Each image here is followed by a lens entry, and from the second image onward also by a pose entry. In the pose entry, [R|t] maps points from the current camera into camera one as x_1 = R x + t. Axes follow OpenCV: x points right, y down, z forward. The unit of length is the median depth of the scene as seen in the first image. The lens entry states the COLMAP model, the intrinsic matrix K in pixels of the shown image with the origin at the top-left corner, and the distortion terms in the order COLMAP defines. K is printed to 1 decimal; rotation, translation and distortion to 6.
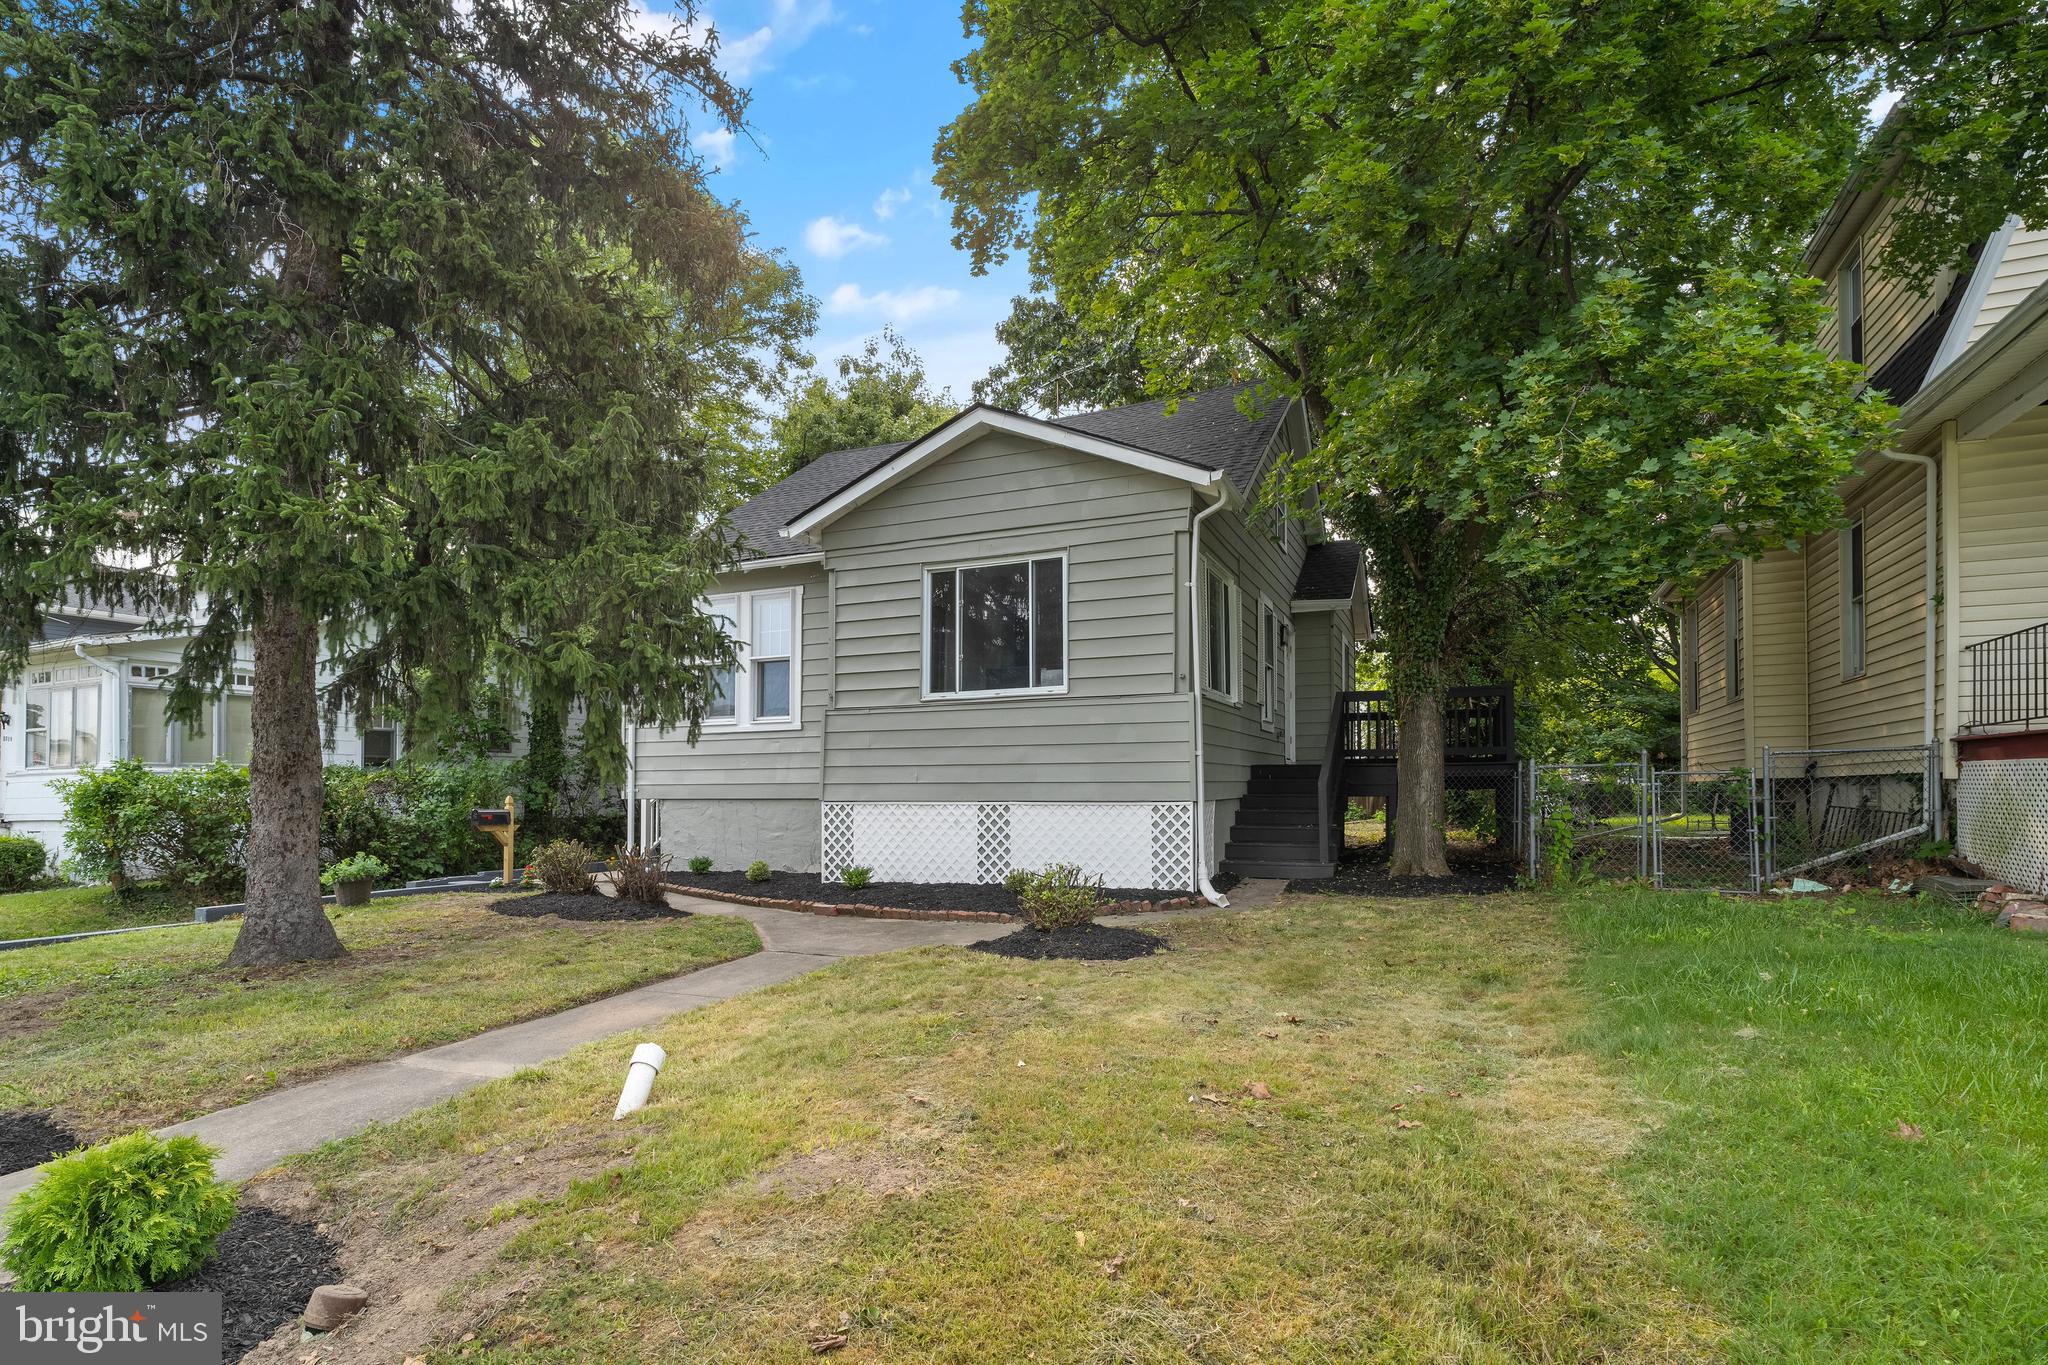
lens RADIAL K [[1008.5, 0, 1023.1], [0, 1008.5, 695.6], [0, 0, 1]] dist [-0.013423, 0.000029]
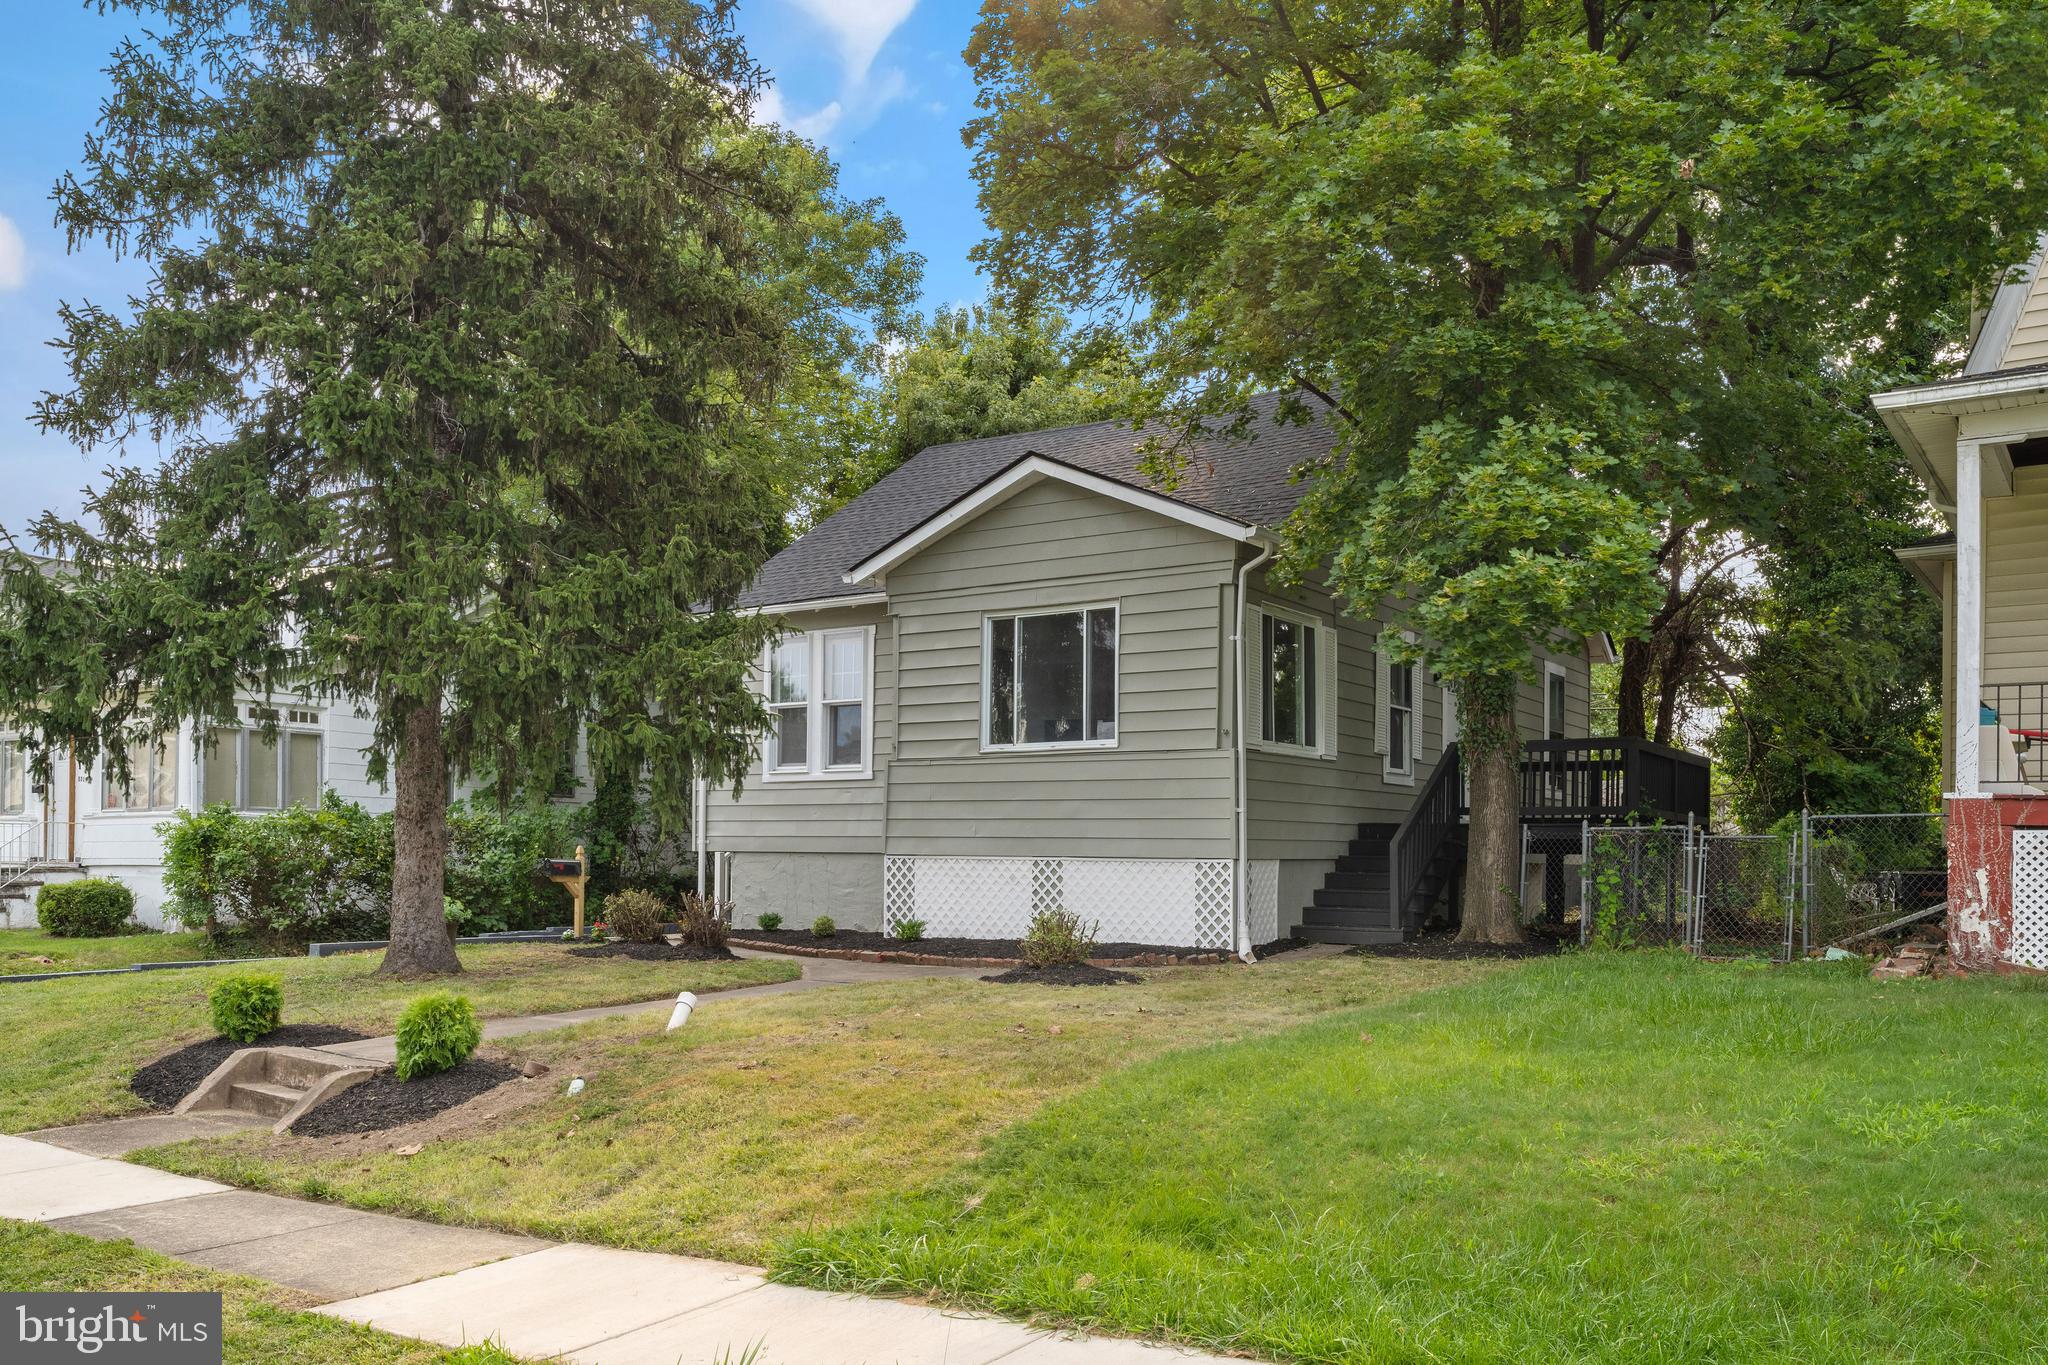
lens RADIAL K [[1603.2, 0, 1024.0], [0, 1603.2, 682.5], [0, 0, 1]] dist [-0.008582, 0.000537]
pose [[0.982464, -0.003189, -0.186426, 0.228430], [0.000189, 0.999870, -0.016107, -0.037262], [0.186453, 0.015789, 0.982337, -0.511231]]
